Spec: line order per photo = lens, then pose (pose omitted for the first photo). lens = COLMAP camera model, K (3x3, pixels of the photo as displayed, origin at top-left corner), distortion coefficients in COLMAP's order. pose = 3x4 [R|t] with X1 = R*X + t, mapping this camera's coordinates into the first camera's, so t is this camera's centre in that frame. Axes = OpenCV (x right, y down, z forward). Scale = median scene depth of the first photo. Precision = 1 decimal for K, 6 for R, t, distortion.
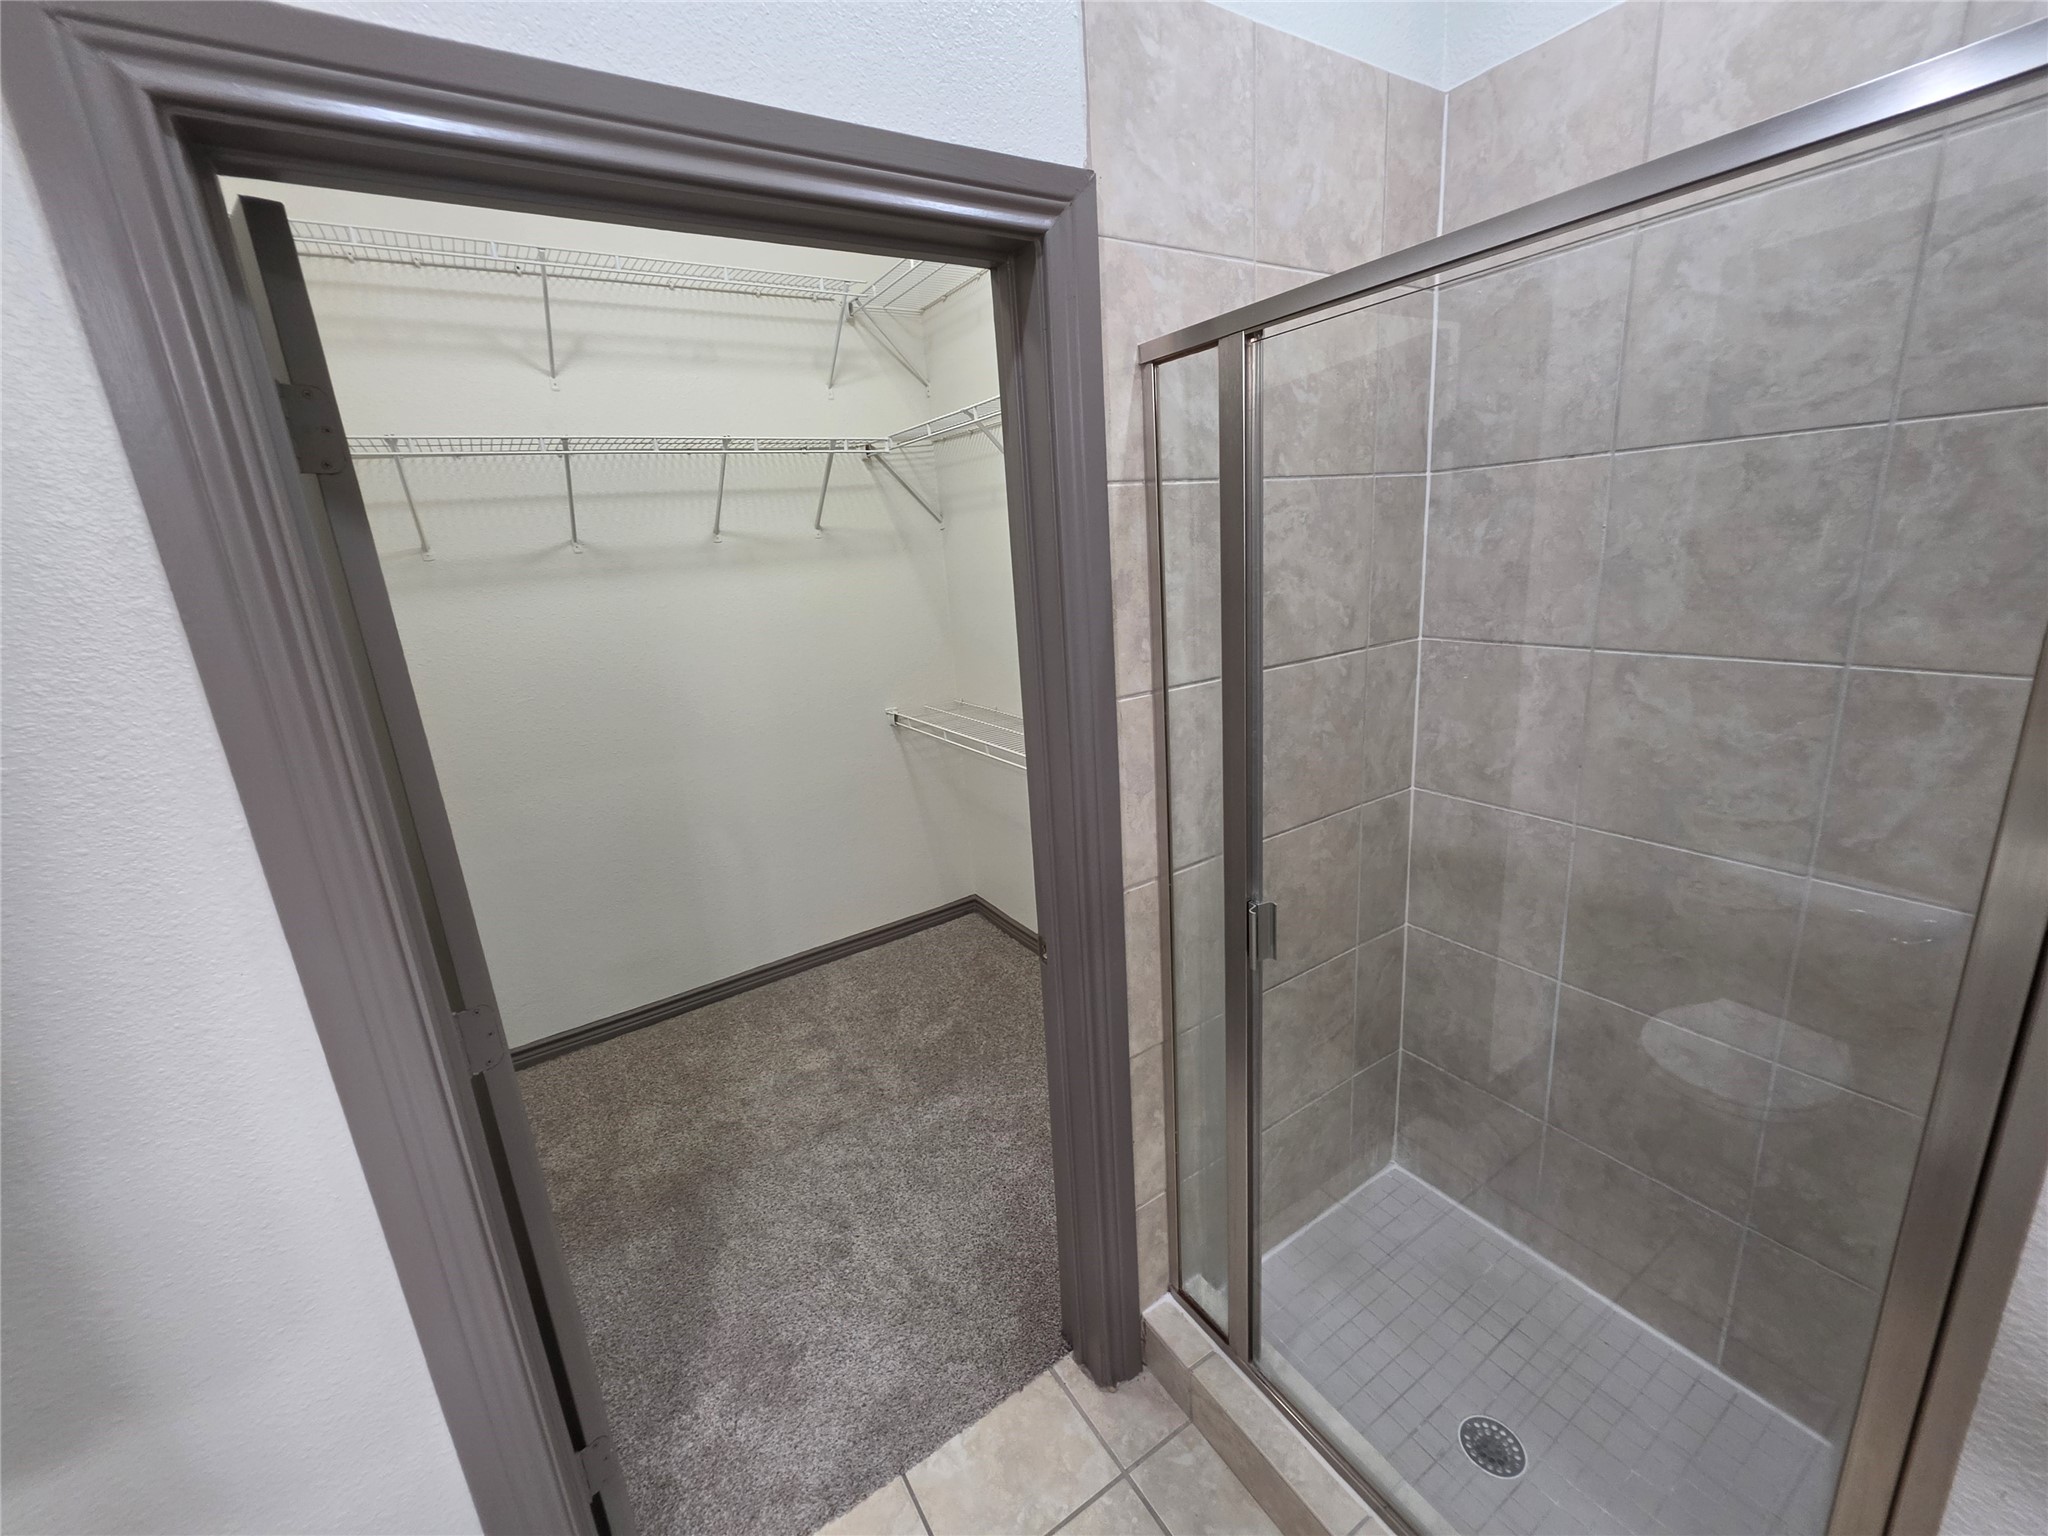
lens RADIAL K [[822.5, 0, 1016.7], [0, 822.5, 760.1], [0, 0, 1]] dist [-0.002673, 0.000317]
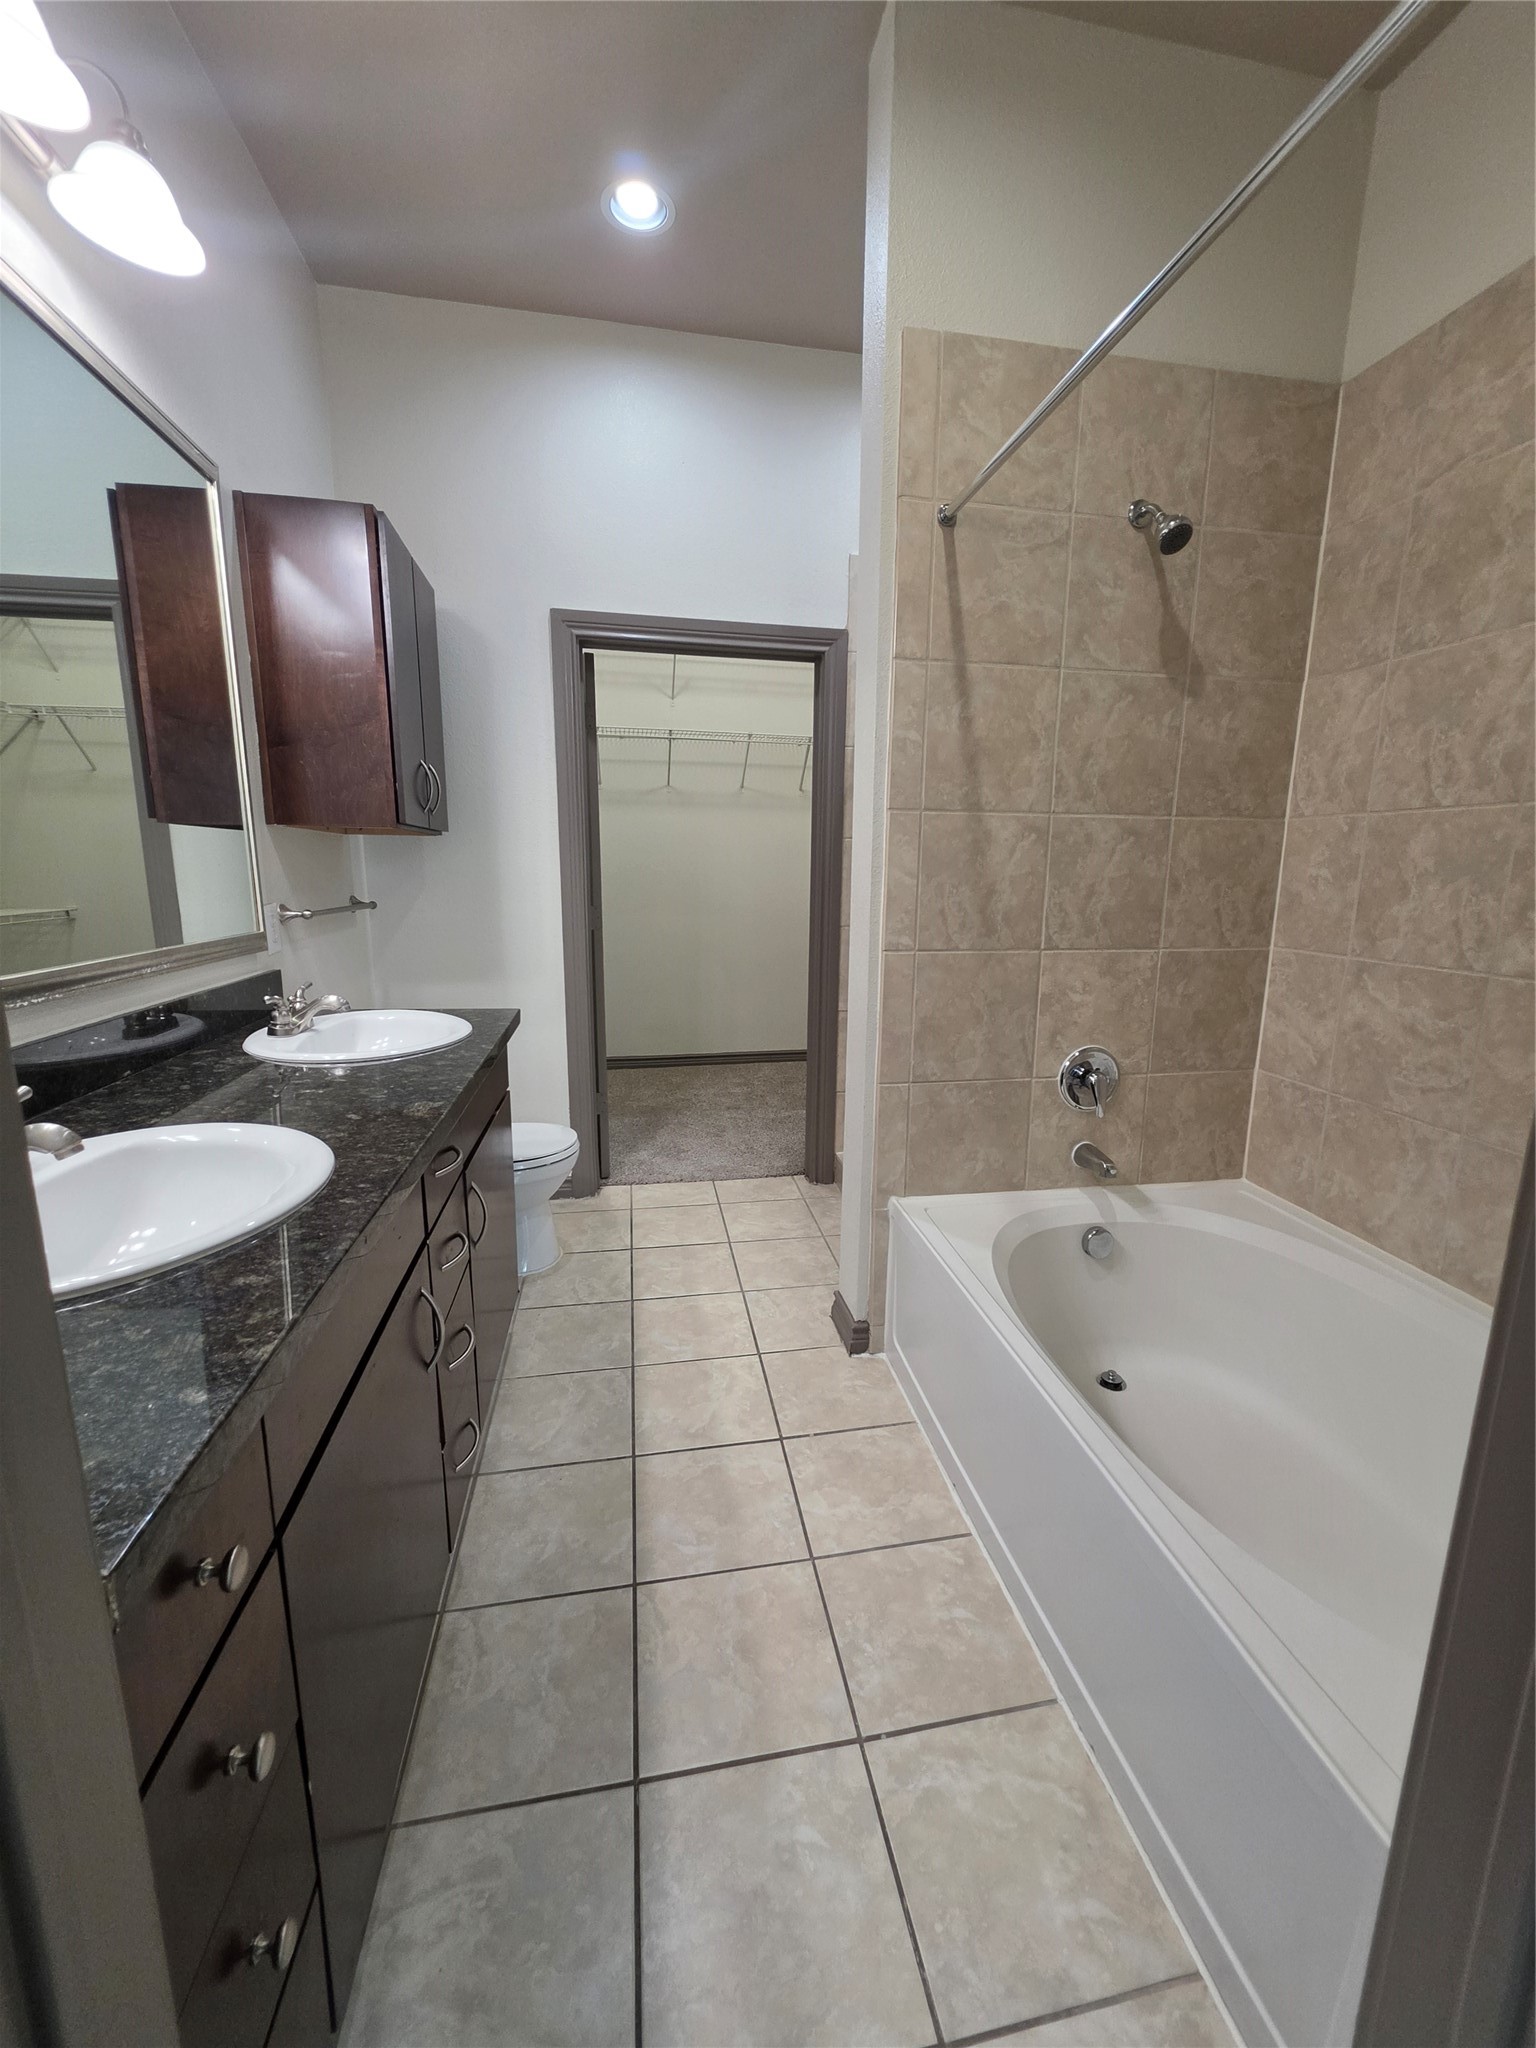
lens RADIAL K [[822.5, 0, 777.1], [0, 822.5, 1023.8], [0, 0, 1]] dist [-0.002673, 0.000317]
pose [[0.924677, 0.151611, -0.349265, 0.544273], [-0.171929, 0.984719, -0.027728, 0.353578], [0.339725, 0.085688, 0.936613, -0.790360]]
